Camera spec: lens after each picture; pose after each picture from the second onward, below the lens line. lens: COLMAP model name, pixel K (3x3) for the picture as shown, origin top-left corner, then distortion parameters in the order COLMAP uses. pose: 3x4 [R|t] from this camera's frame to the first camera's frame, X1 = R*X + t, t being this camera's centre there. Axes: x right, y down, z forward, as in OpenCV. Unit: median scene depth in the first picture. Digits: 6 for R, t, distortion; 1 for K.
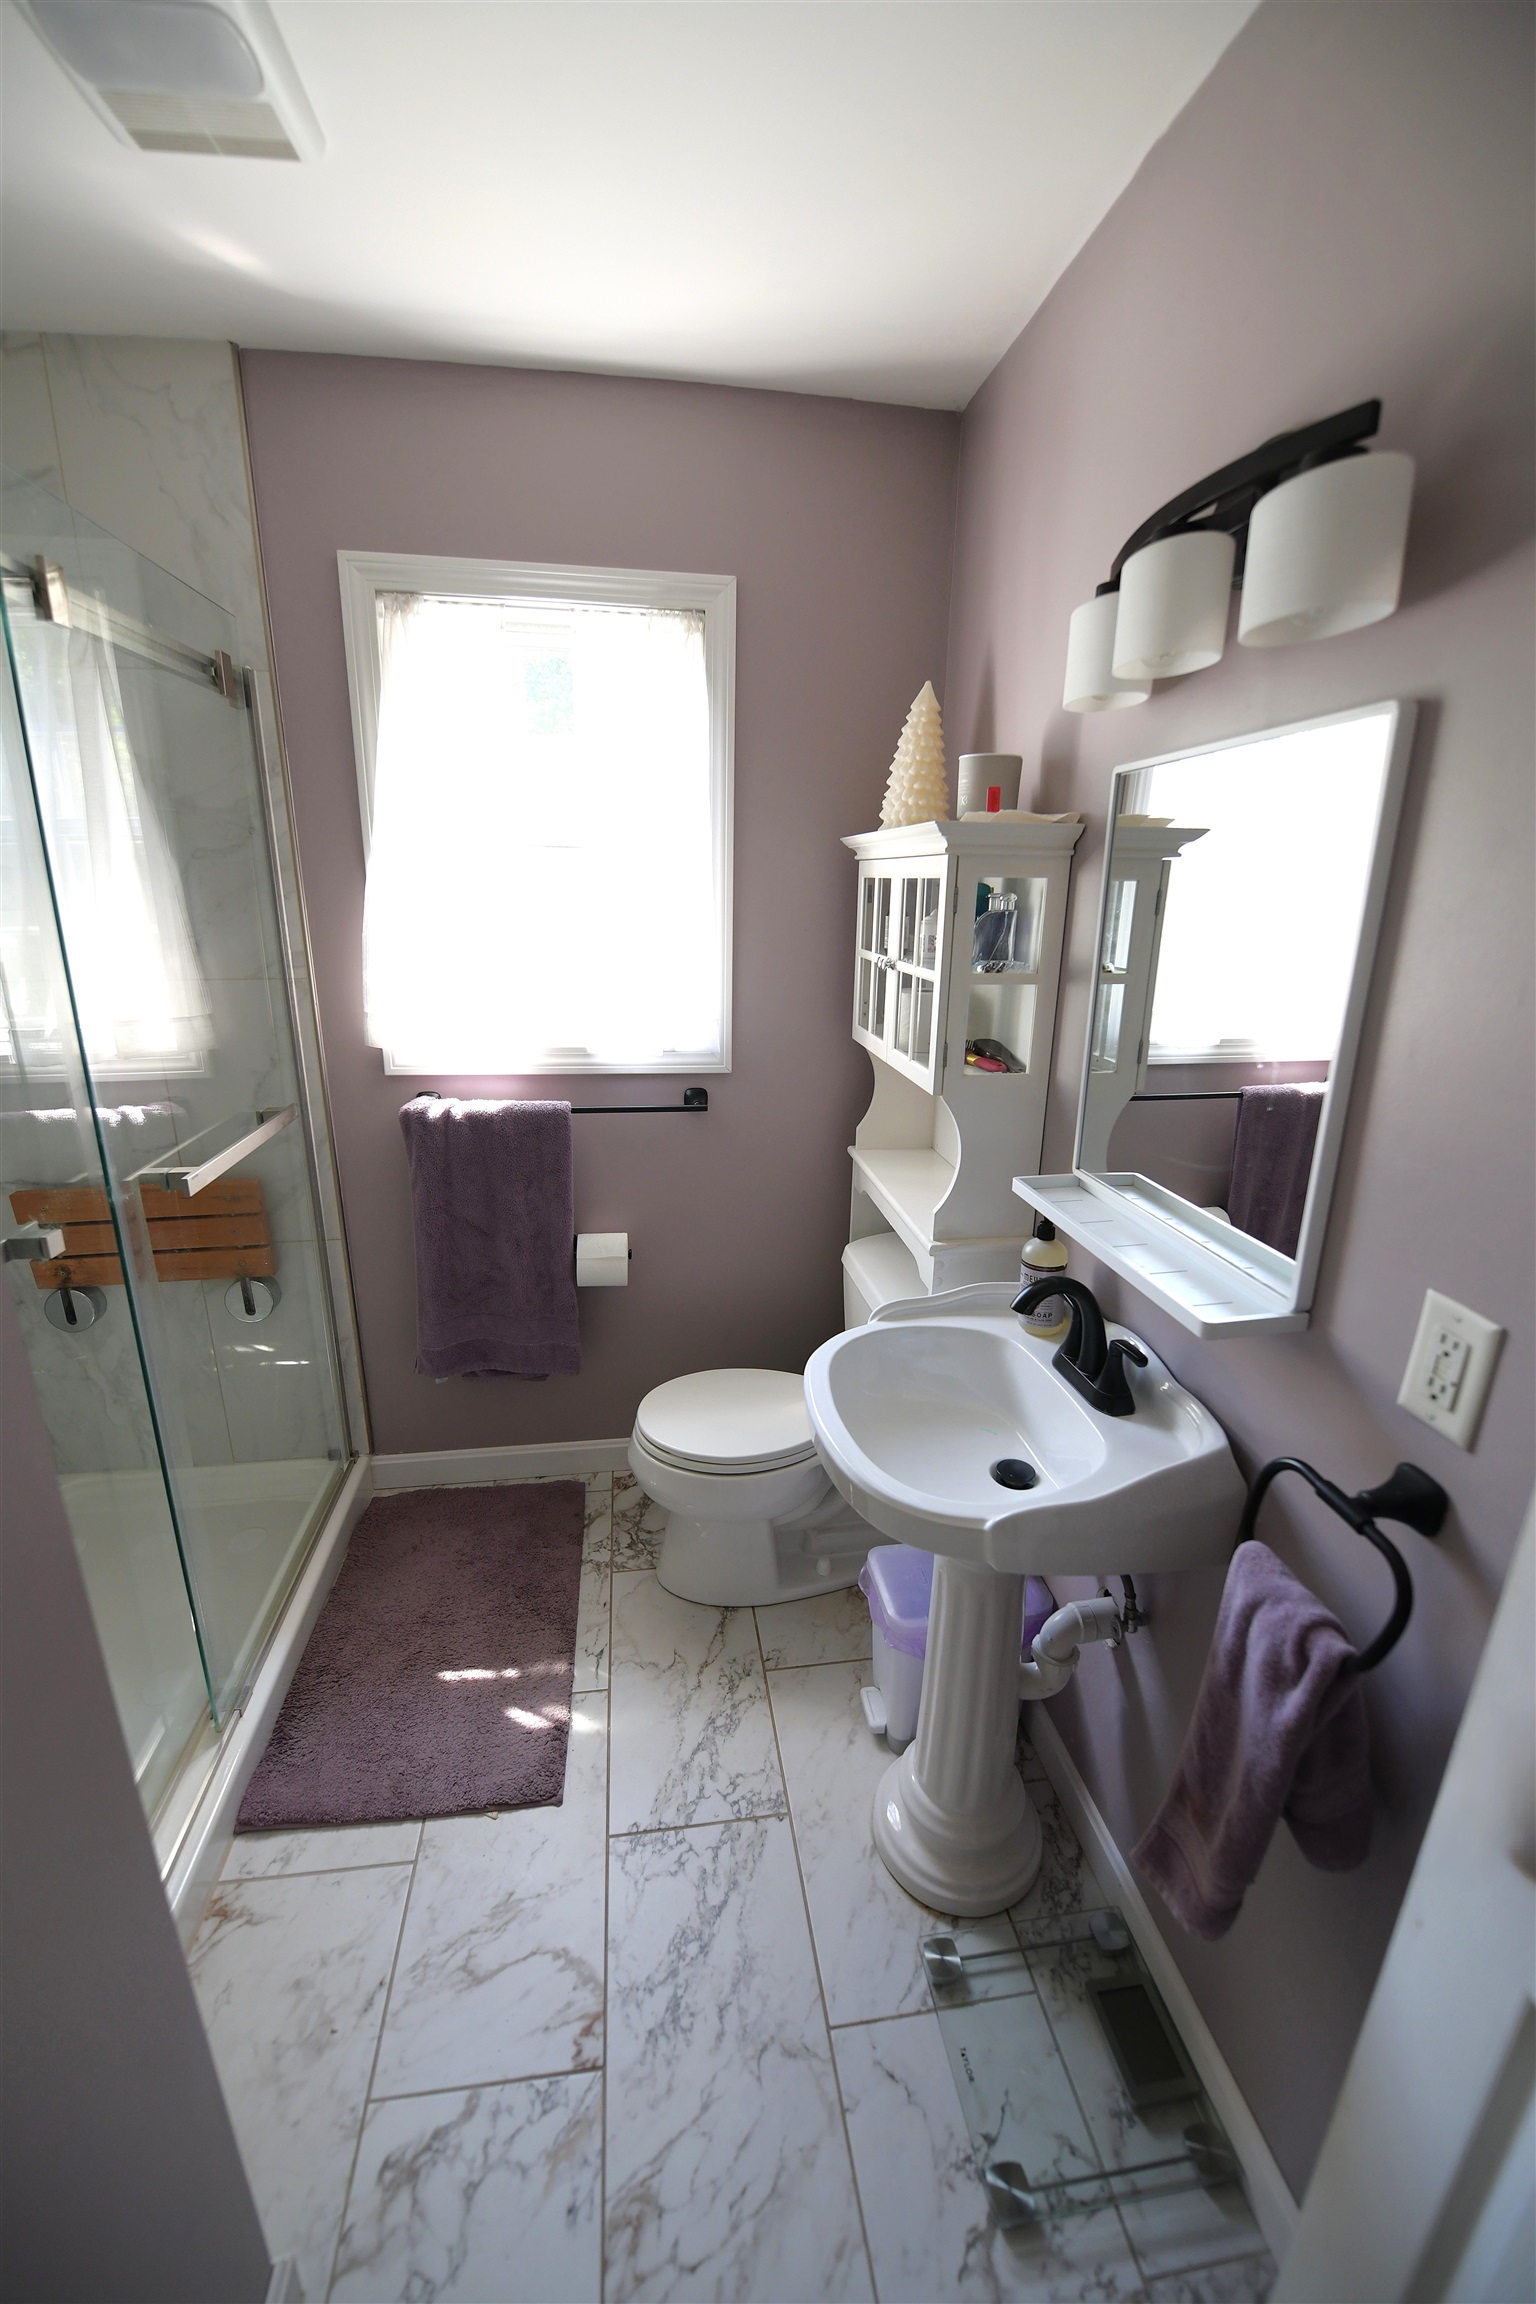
lens RADIAL K [[940.4, 0, 768.0], [0, 940.4, 1152.0], [0, 0, 1]] dist [-0.000223, 0.000049]
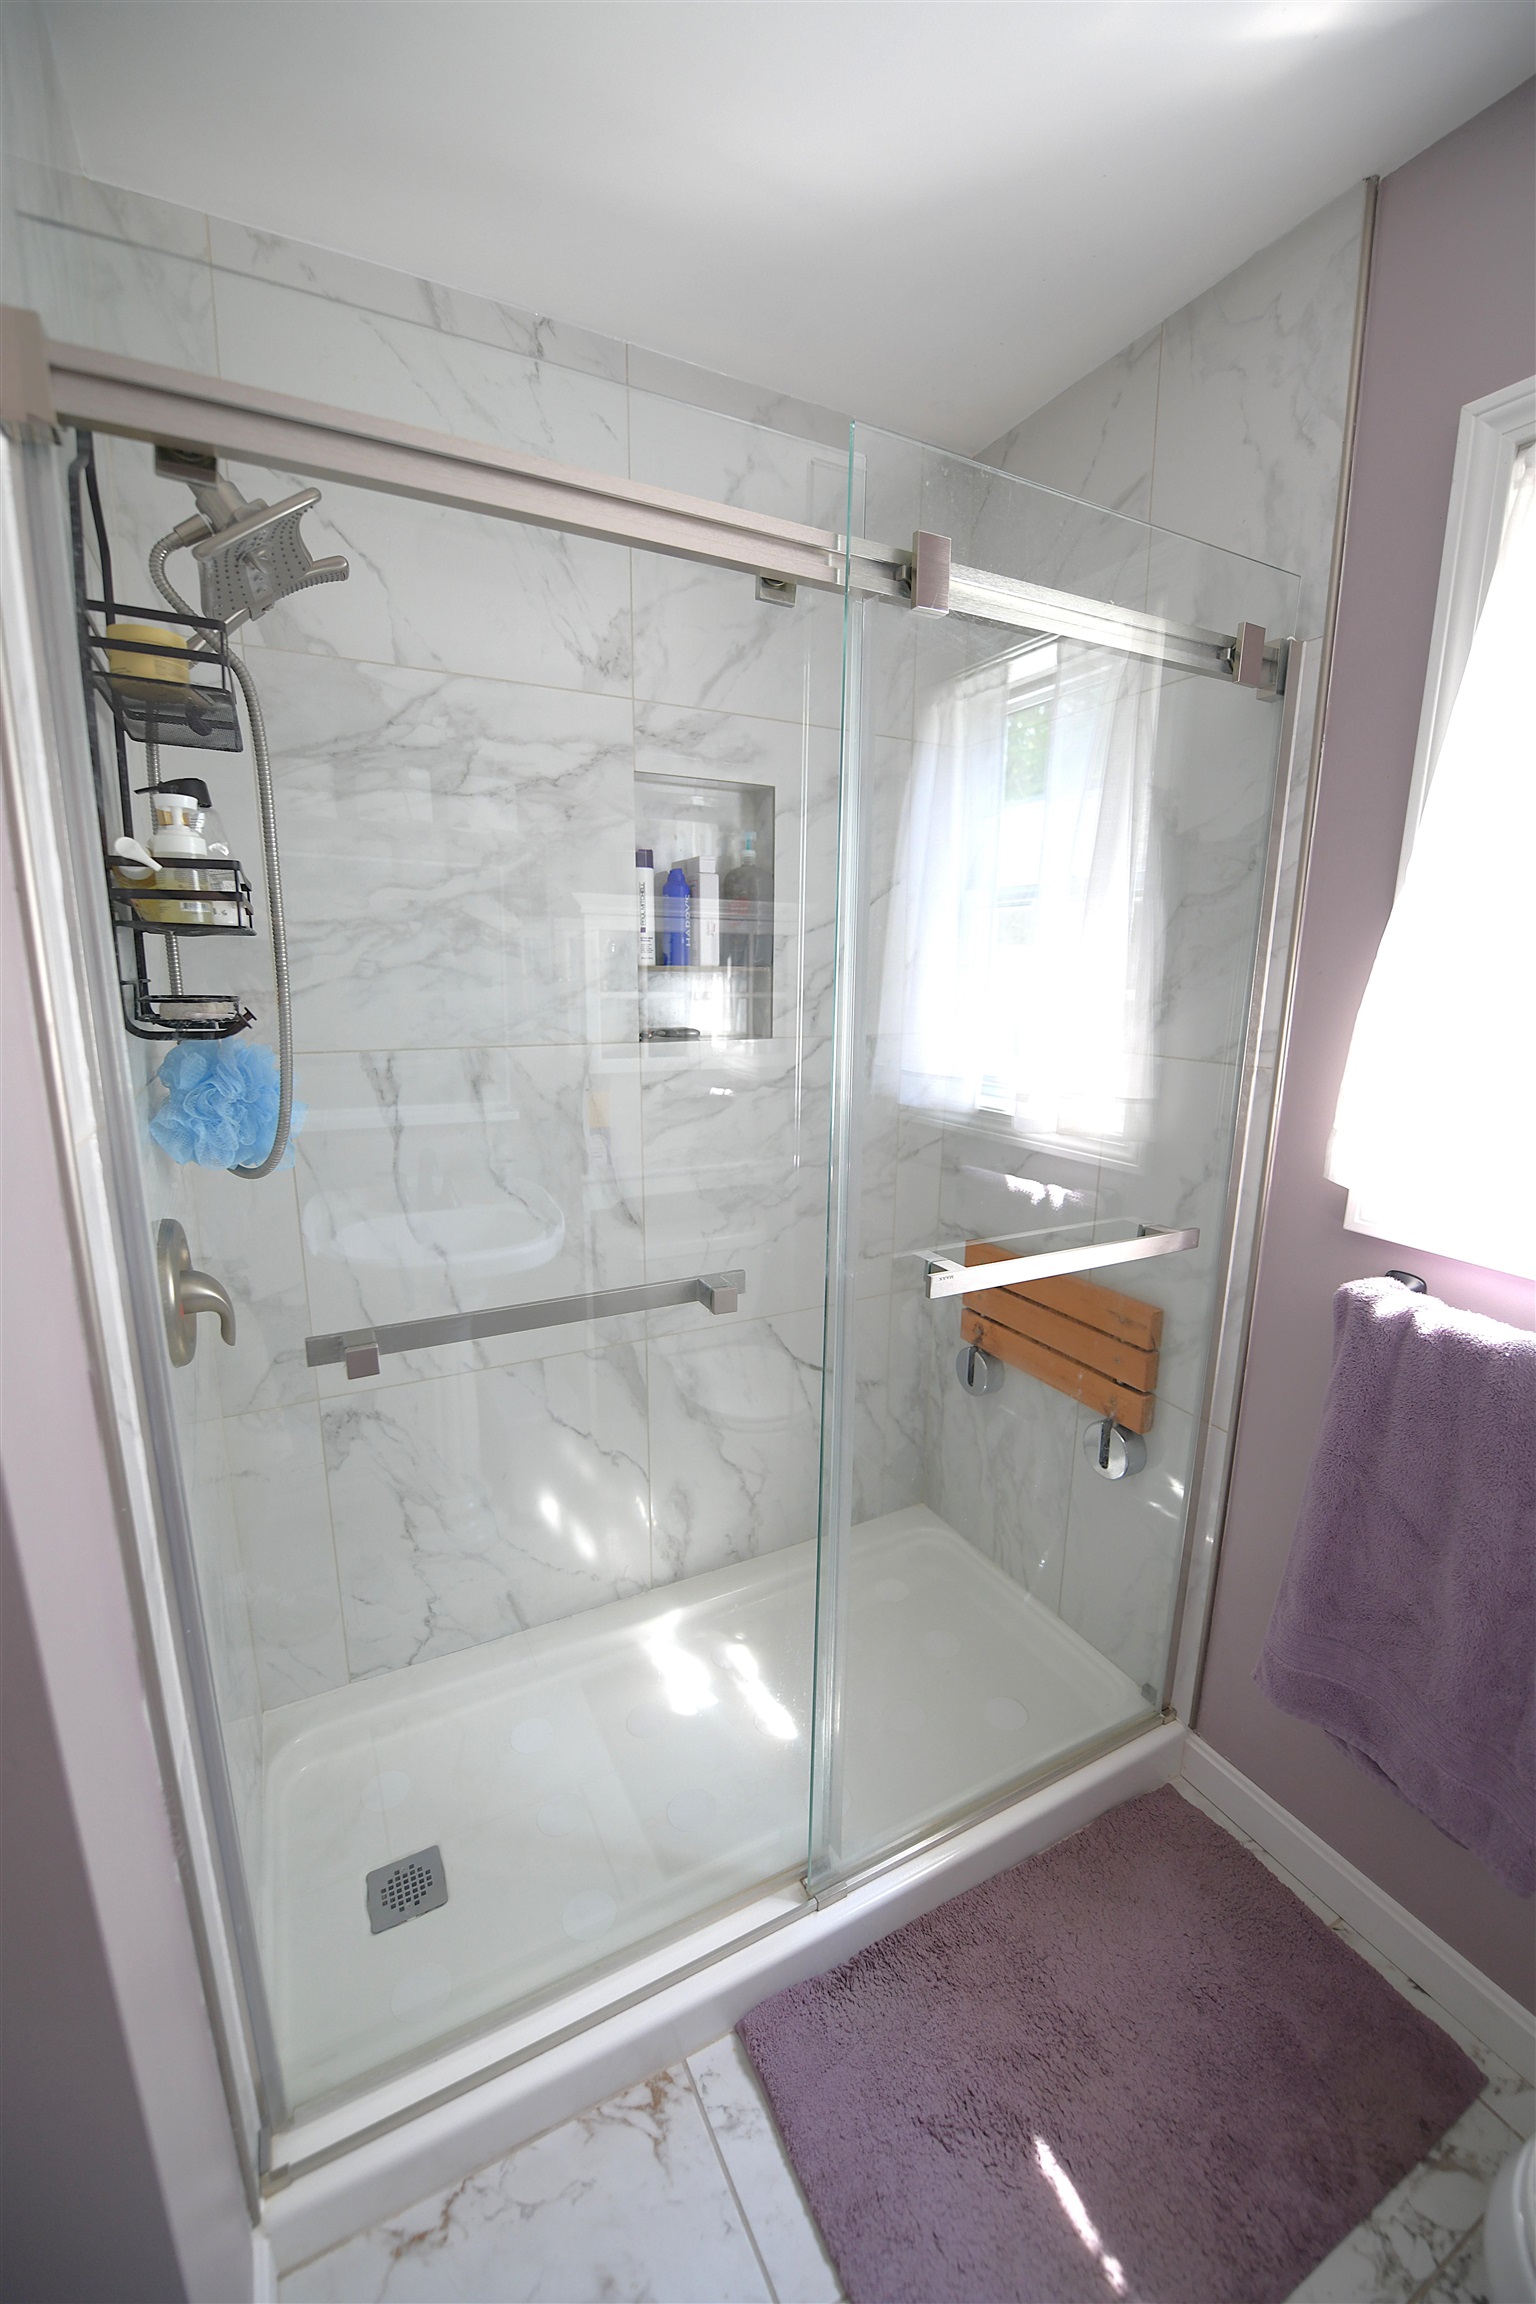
lens RADIAL K [[923.4, 0, 769.3], [0, 923.4, 1159.8], [0, 0, 1]] dist [-0.001438, -0.008257]
pose [[0.336811, 0.195929, -0.920962, 0.034367], [-0.288481, 0.952545, 0.097146, -0.076494], [0.896291, 0.232960, 0.377349, 0.405940]]
